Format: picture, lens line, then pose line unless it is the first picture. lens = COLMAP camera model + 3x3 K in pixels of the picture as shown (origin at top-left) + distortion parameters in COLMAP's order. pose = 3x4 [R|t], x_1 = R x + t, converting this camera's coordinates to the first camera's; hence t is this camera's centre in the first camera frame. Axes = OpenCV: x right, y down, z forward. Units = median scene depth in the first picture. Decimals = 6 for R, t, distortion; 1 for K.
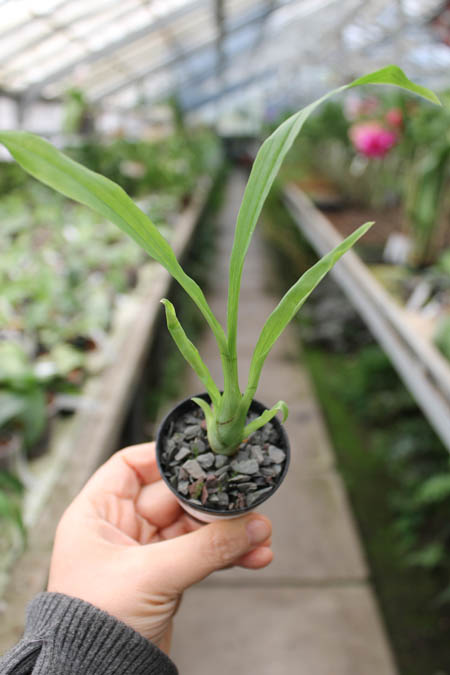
lens RADIAL K [[686.4, 0, 225.0], [0, 686.4, 337.5], [0, 0, 1]] dist [-0.138889, 0.144986]
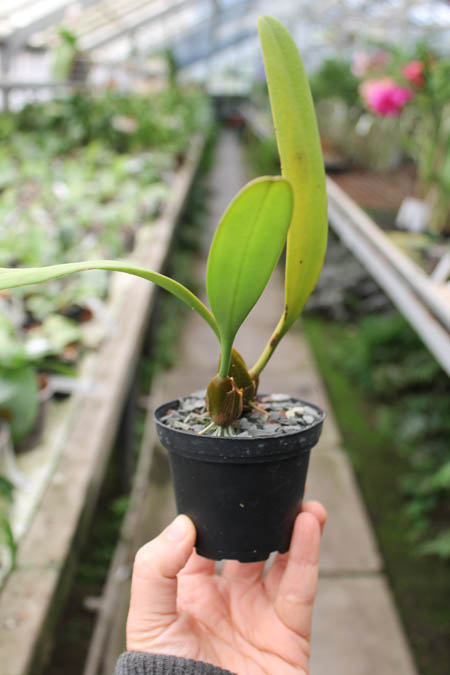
lens RADIAL K [[686.4, 0, 225.0], [0, 686.4, 337.5], [0, 0, 1]] dist [-0.138889, 0.144986]
pose [[0.999611, 0.015799, 0.023000, -0.018896], [-0.017013, 0.998417, 0.053613, -0.005534], [-0.022116, -0.053983, 0.998297, 0.056847]]
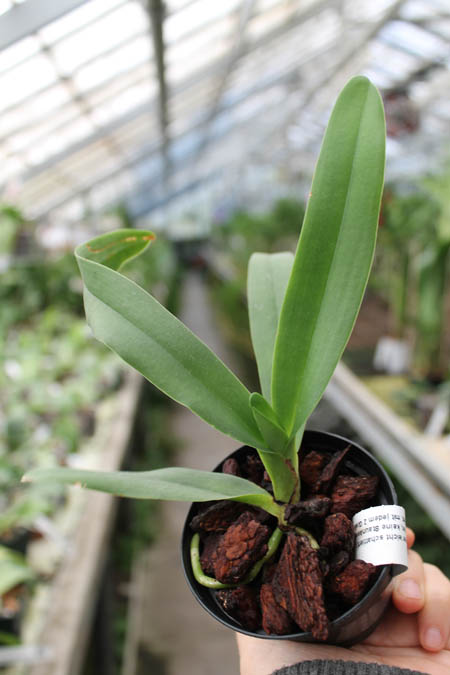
lens RADIAL K [[686.4, 0, 225.0], [0, 686.4, 337.5], [0, 0, 1]] dist [-0.138889, 0.144986]
pose [[0.994730, -0.082251, 0.061206, -0.009116], [0.090162, 0.985994, -0.140308, -0.042065], [-0.048808, 0.145087, 0.988214, 0.118218]]
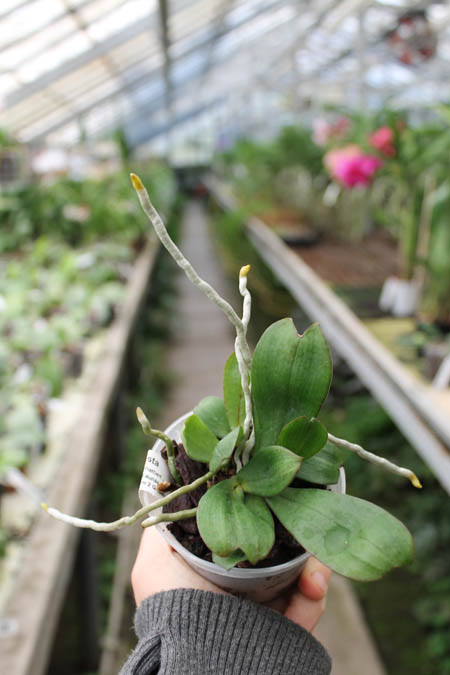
lens RADIAL K [[686.4, 0, 225.0], [0, 686.4, 337.5], [0, 0, 1]] dist [-0.138889, 0.144986]
pose [[0.996477, -0.064839, 0.053194, -0.002146], [0.066950, 0.996997, -0.038916, -0.053026], [-0.050511, 0.042340, 0.997826, 0.156642]]
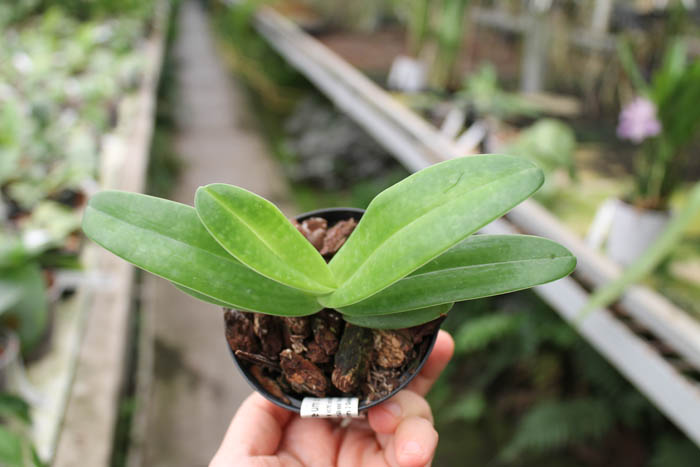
lens RADIAL K [[711.8, 0, 350.0], [0, 711.8, 233.5], [0, 0, 1]] dist [-0.138889, 0.144986]
pose [[0.971416, -0.064437, 0.228469, -0.041679], [0.045552, 0.995167, 0.086993, -0.003384], [-0.232970, -0.074099, 0.969657, 0.076759]]
